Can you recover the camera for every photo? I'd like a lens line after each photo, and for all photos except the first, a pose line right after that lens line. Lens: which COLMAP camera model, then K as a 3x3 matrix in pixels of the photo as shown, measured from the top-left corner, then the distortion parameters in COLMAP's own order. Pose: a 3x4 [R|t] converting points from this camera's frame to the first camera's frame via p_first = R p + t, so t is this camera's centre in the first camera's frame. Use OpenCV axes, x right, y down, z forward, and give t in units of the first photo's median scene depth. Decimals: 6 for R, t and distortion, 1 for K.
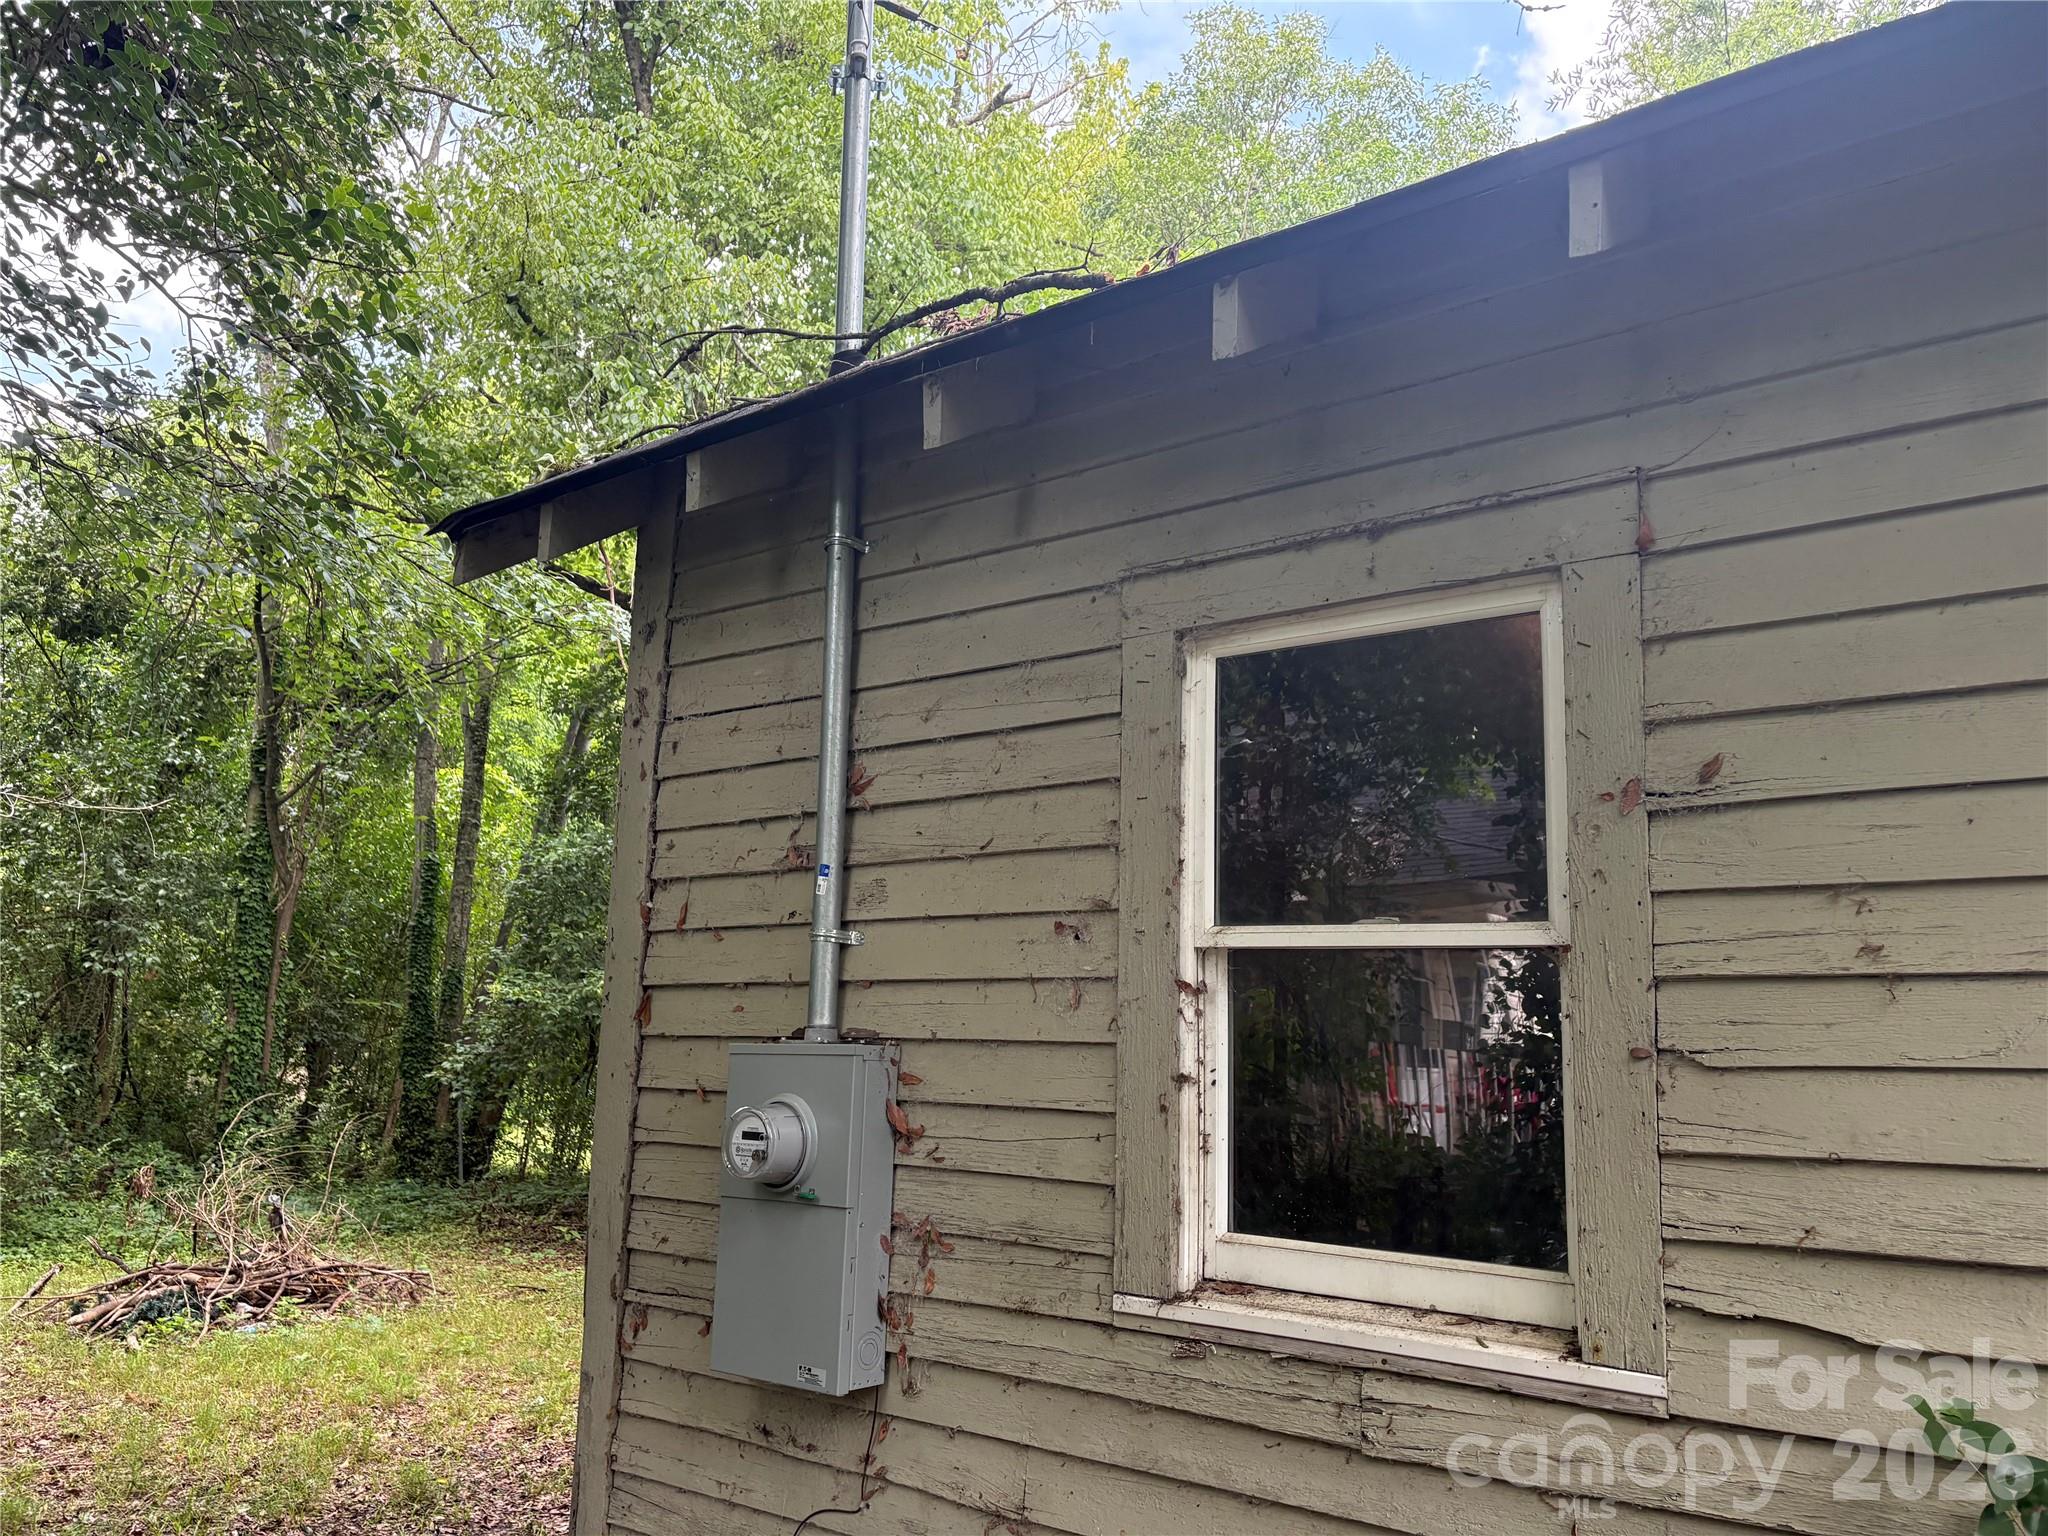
lens RADIAL K [[1543.2, 0, 1024.0], [0, 1543.2, 768.0], [0, 0, 1]] dist [0.043745, -0.036591]
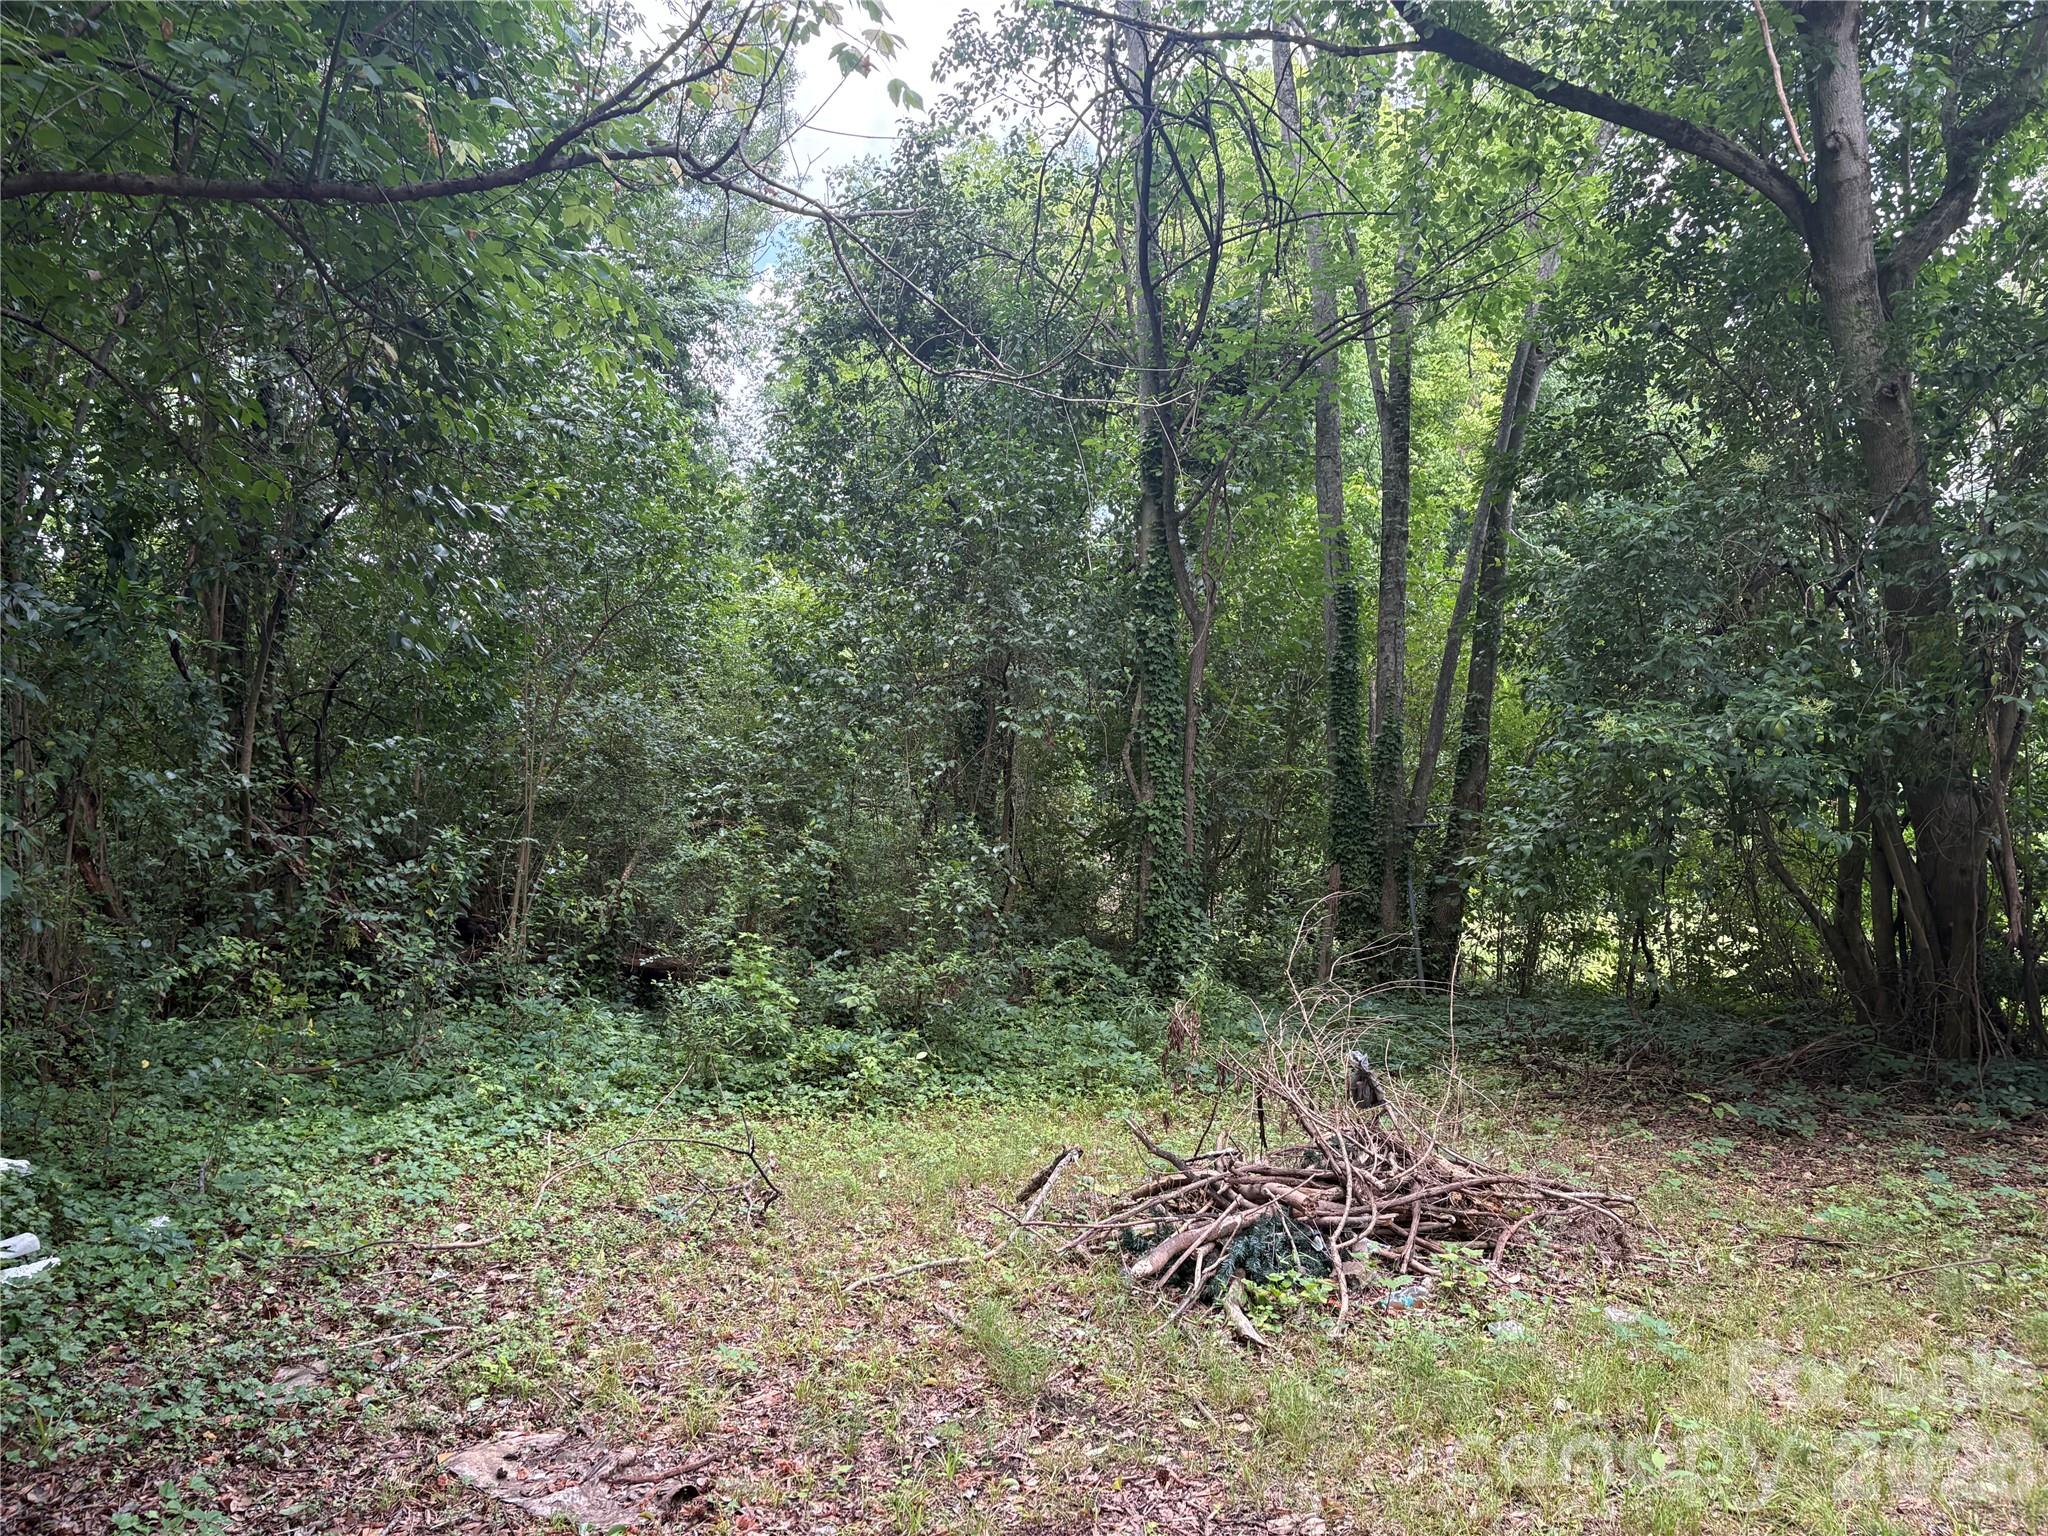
lens RADIAL K [[1543.2, 0, 1024.0], [0, 1543.2, 768.0], [0, 0, 1]] dist [0.043745, -0.036591]
pose [[0.891839, -0.029168, -0.451412, -0.204110], [0.091738, 0.988844, 0.117349, 0.048967], [0.442953, -0.146068, 0.884566, 0.262748]]
